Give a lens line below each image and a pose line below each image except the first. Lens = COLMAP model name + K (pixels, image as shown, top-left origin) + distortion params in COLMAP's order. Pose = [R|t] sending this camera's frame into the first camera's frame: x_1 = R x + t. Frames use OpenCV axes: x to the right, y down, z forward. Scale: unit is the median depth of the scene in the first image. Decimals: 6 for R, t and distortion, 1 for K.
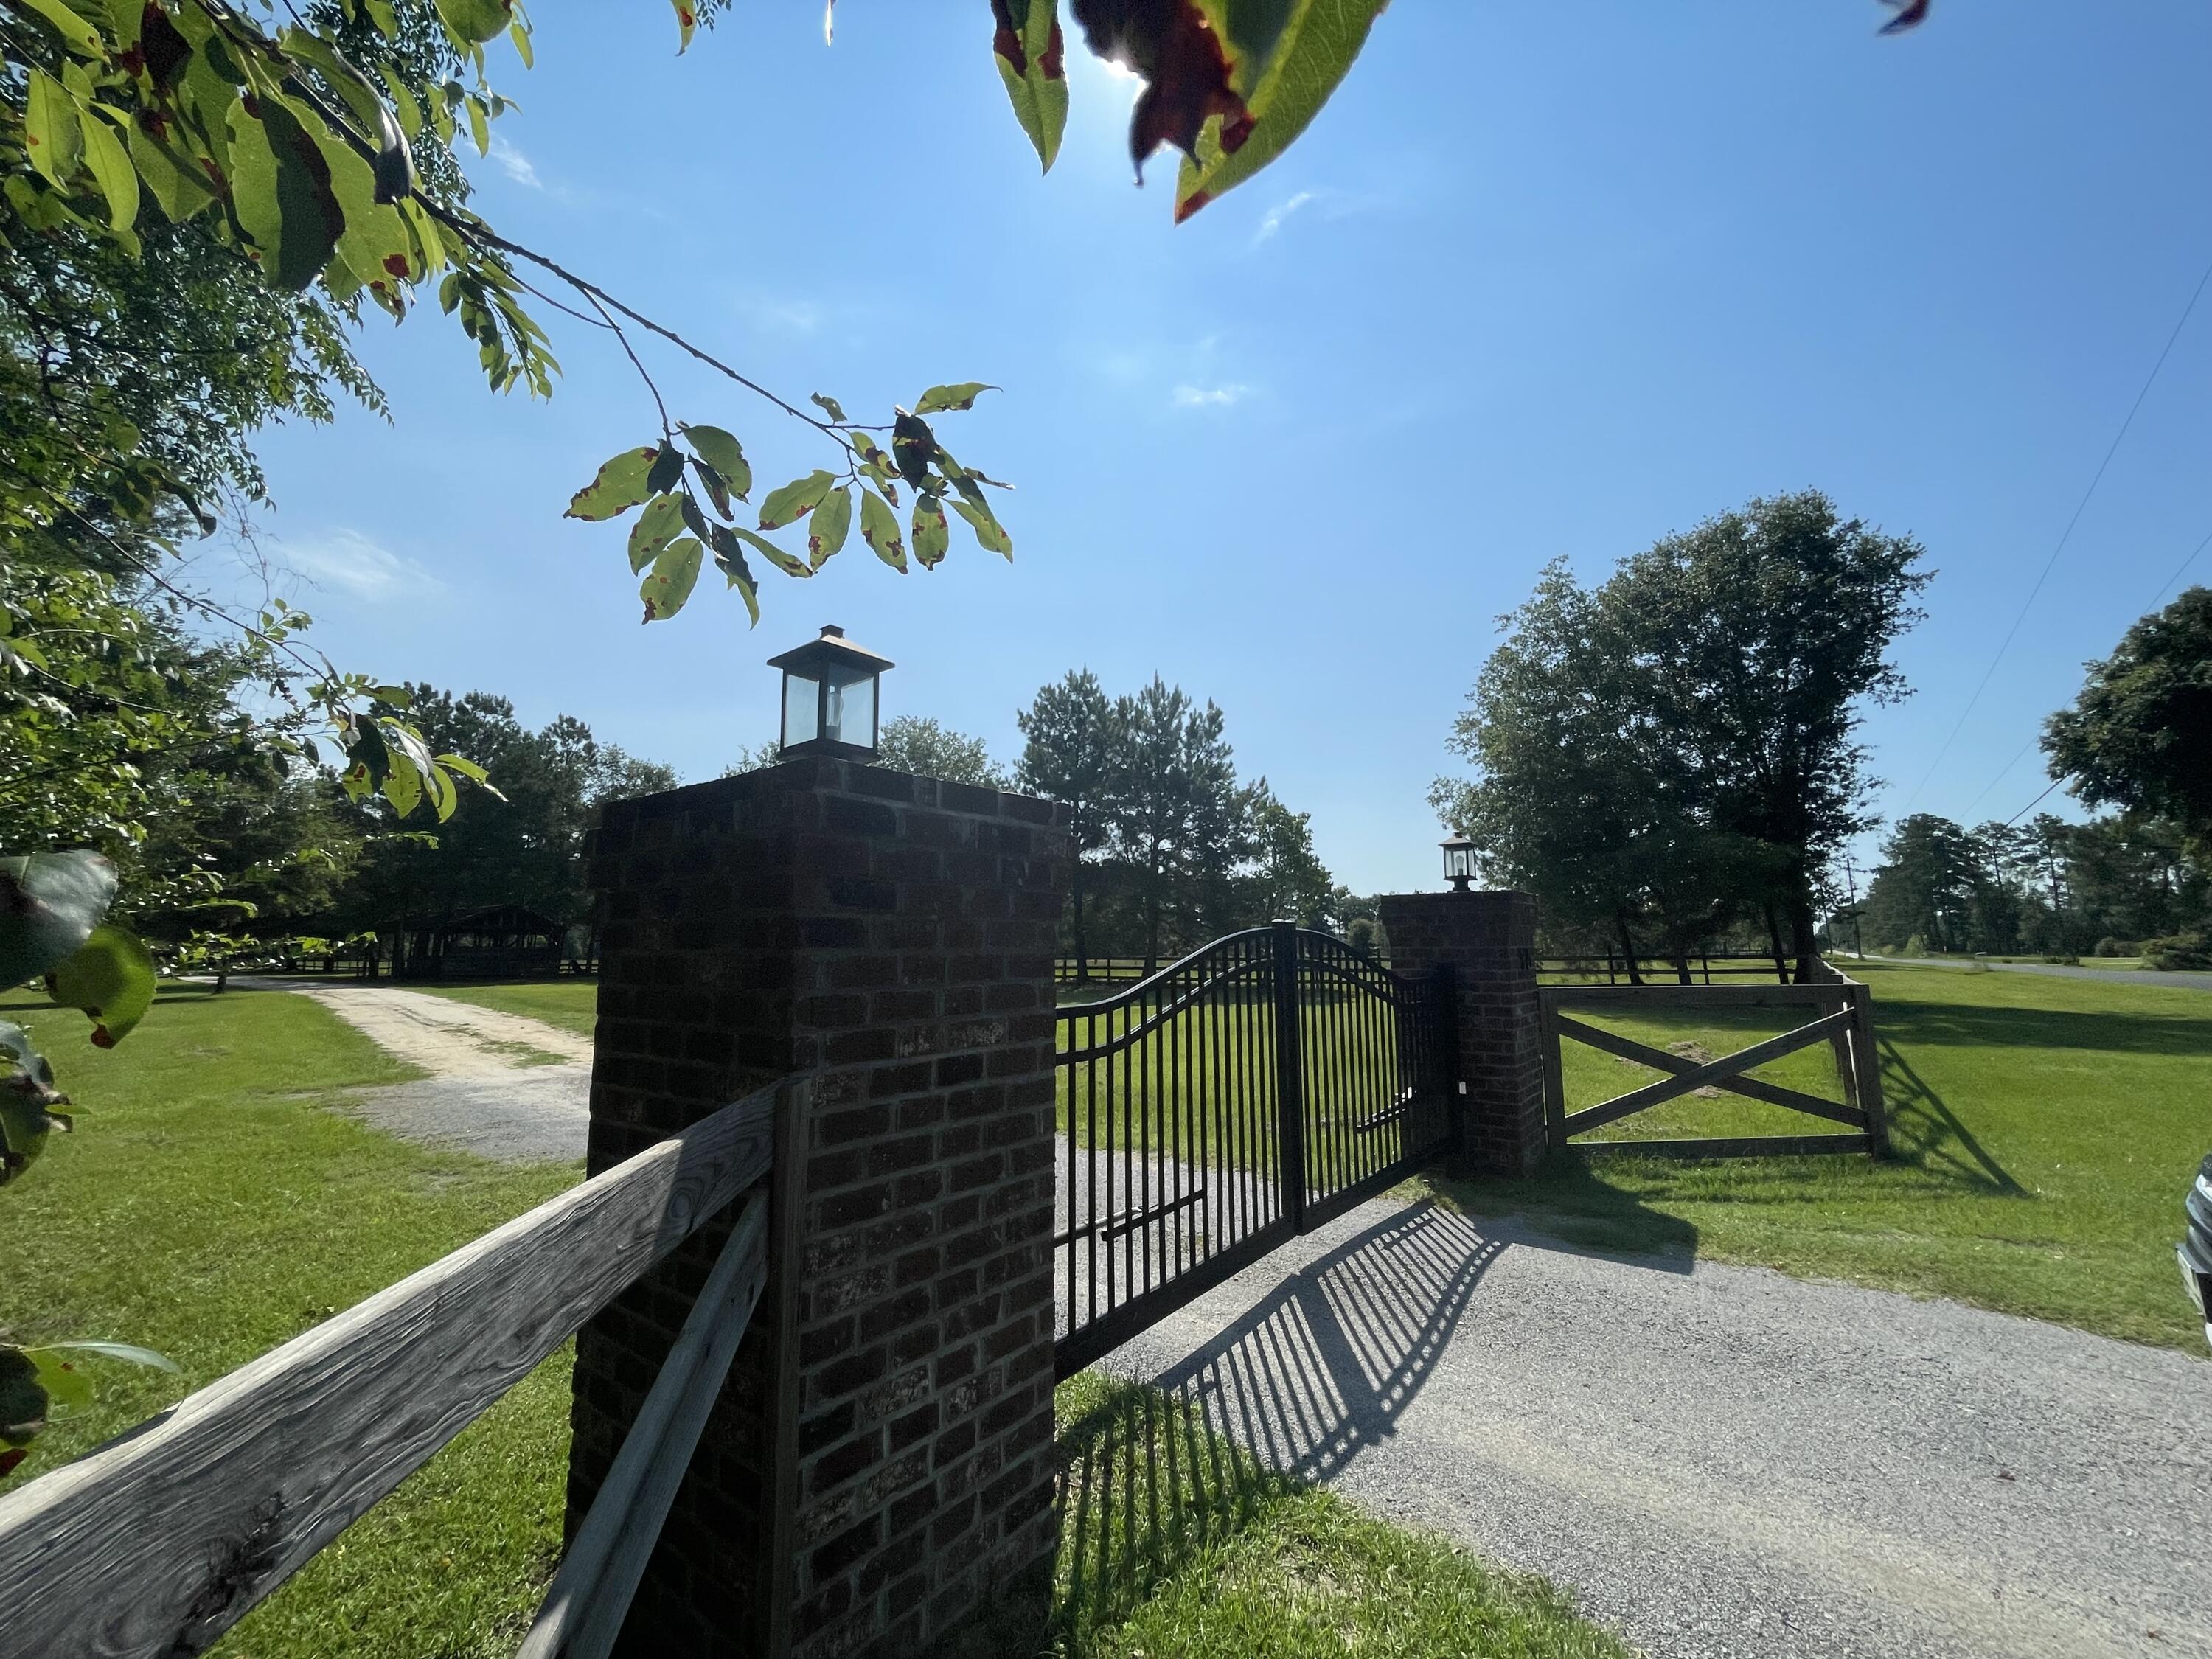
lens RADIAL K [[881.8, 0, 1106.0], [0, 881.8, 829.5], [0, 0, 1]] dist [0.001053, 0.000019]
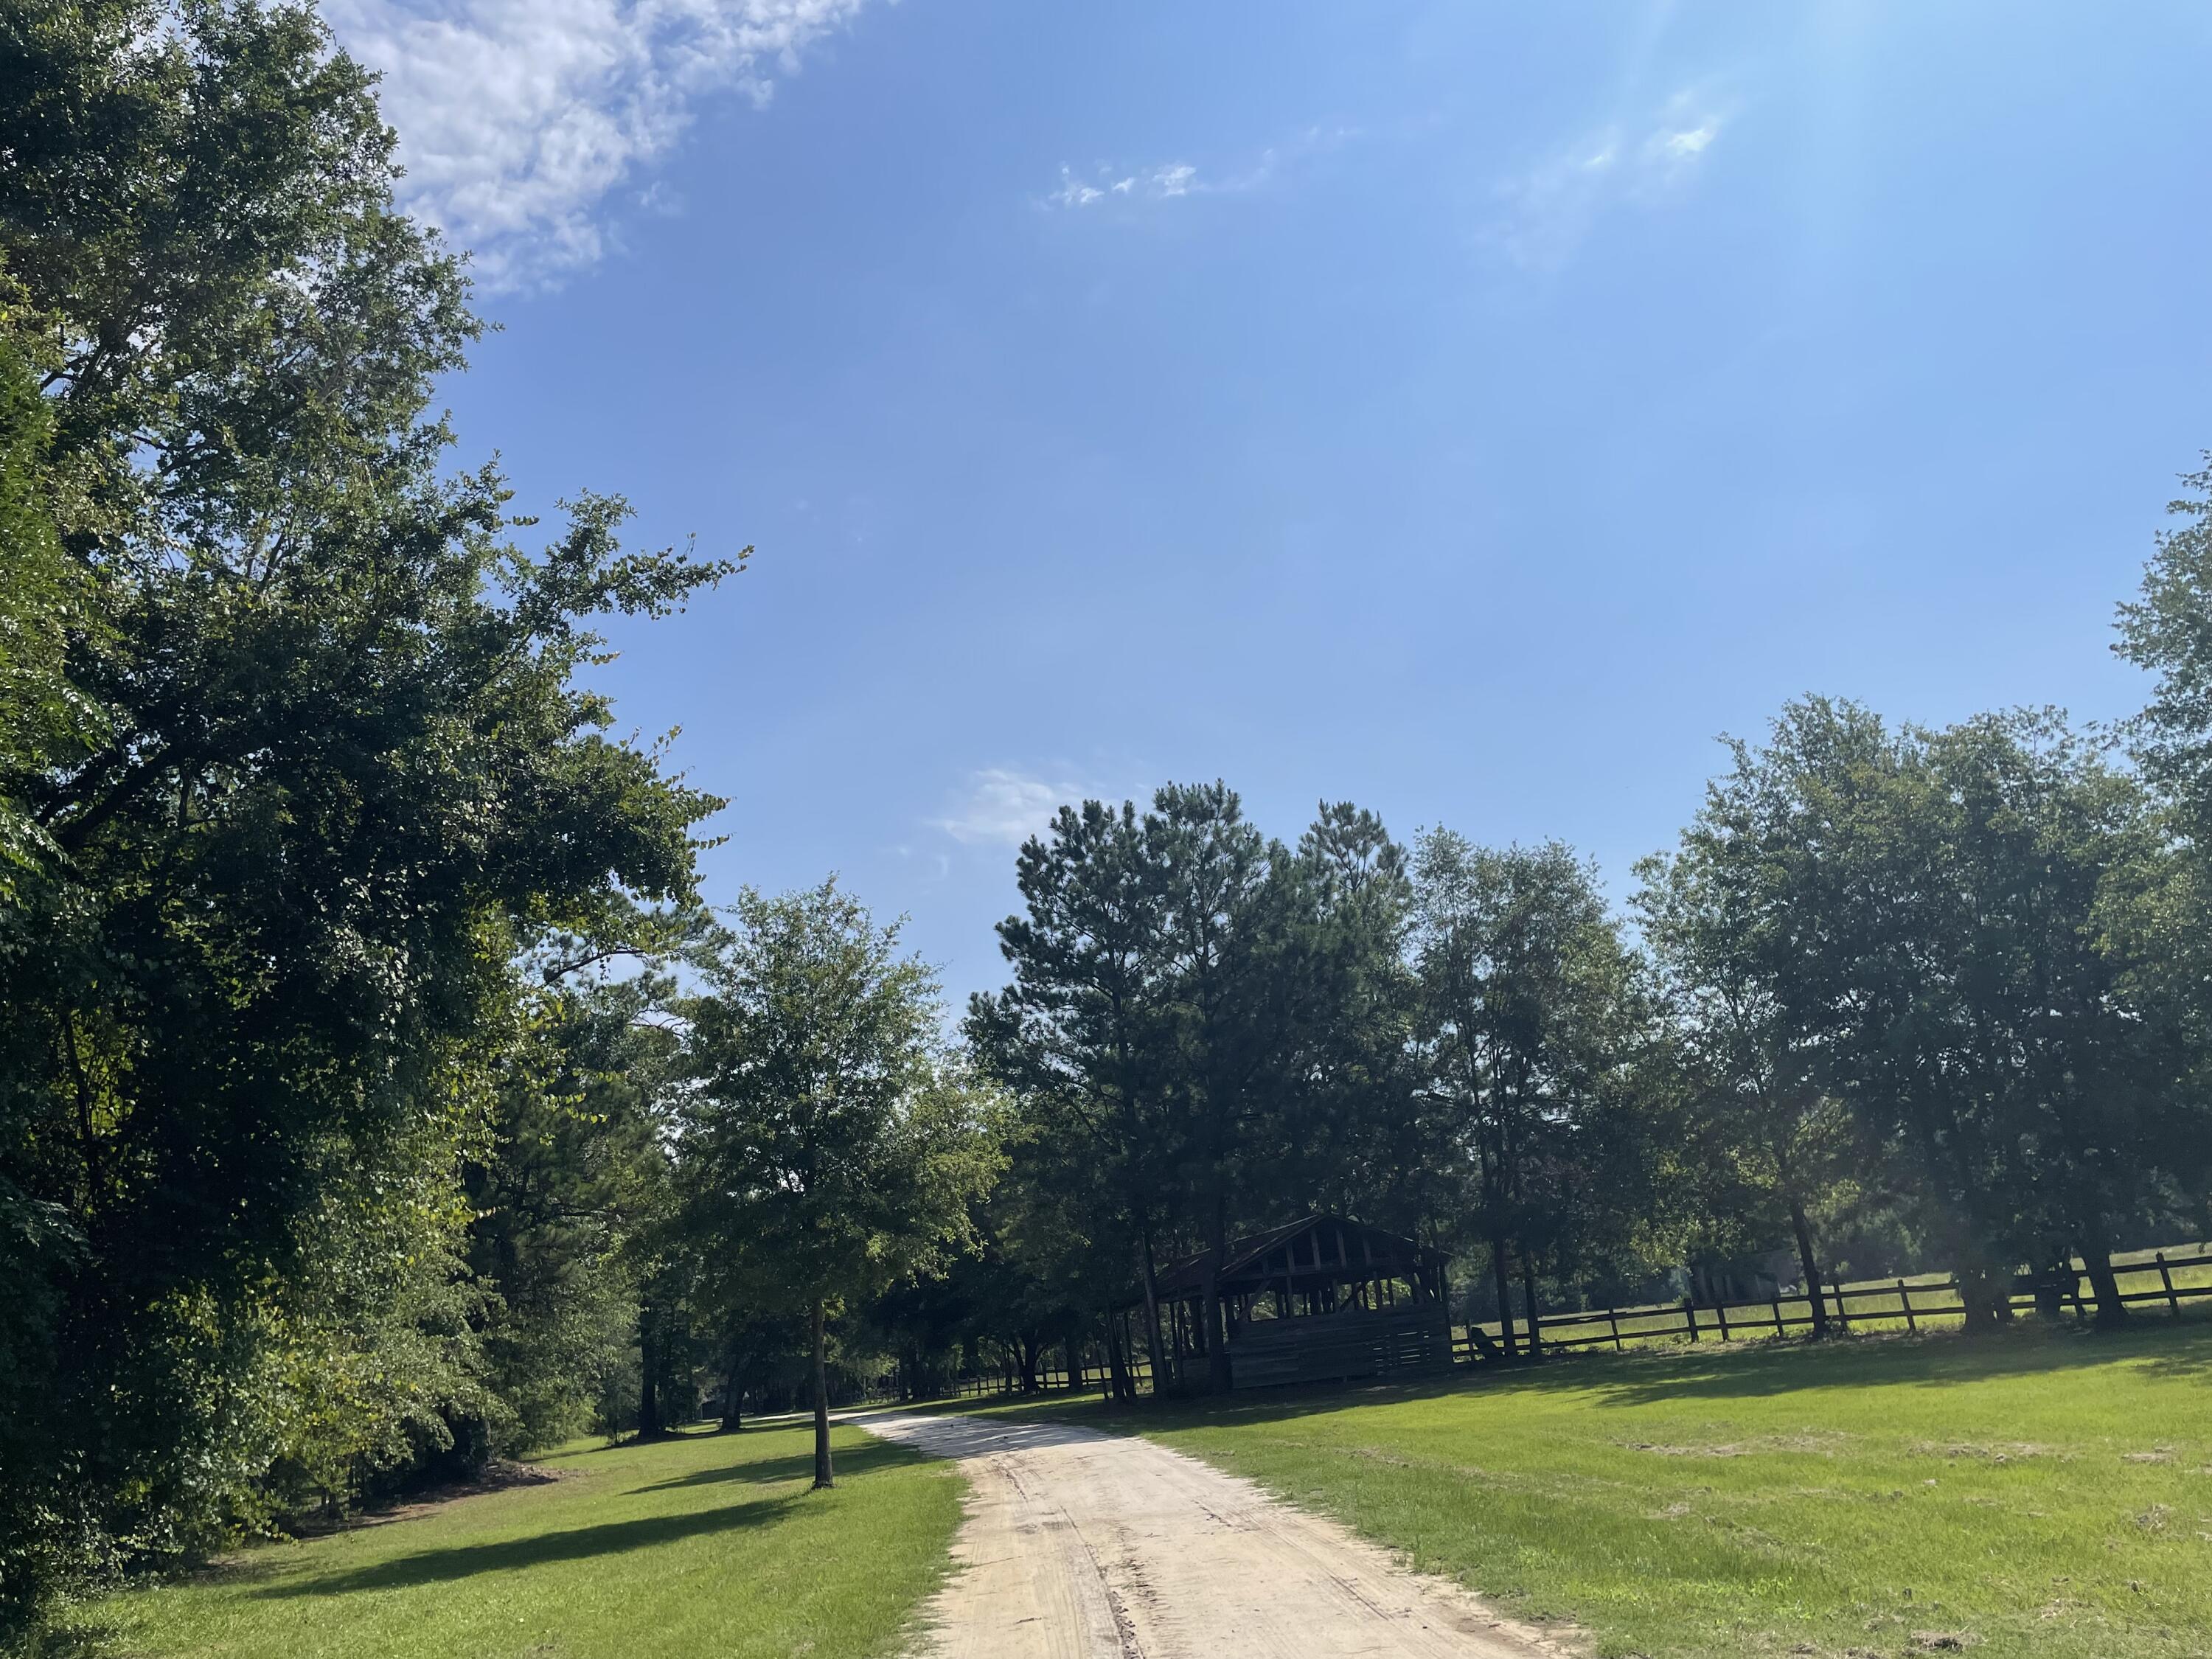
lens RADIAL K [[1666.7, 0, 1106.0], [0, 1666.7, 829.5], [0, 0, 1]] dist [0.000711, 0.000227]
pose [[0.753654, -0.266146, -0.600976, -0.188613], [0.190552, 0.963555, -0.187755, 0.032054], [0.629044, 0.026985, 0.776902, 0.255306]]
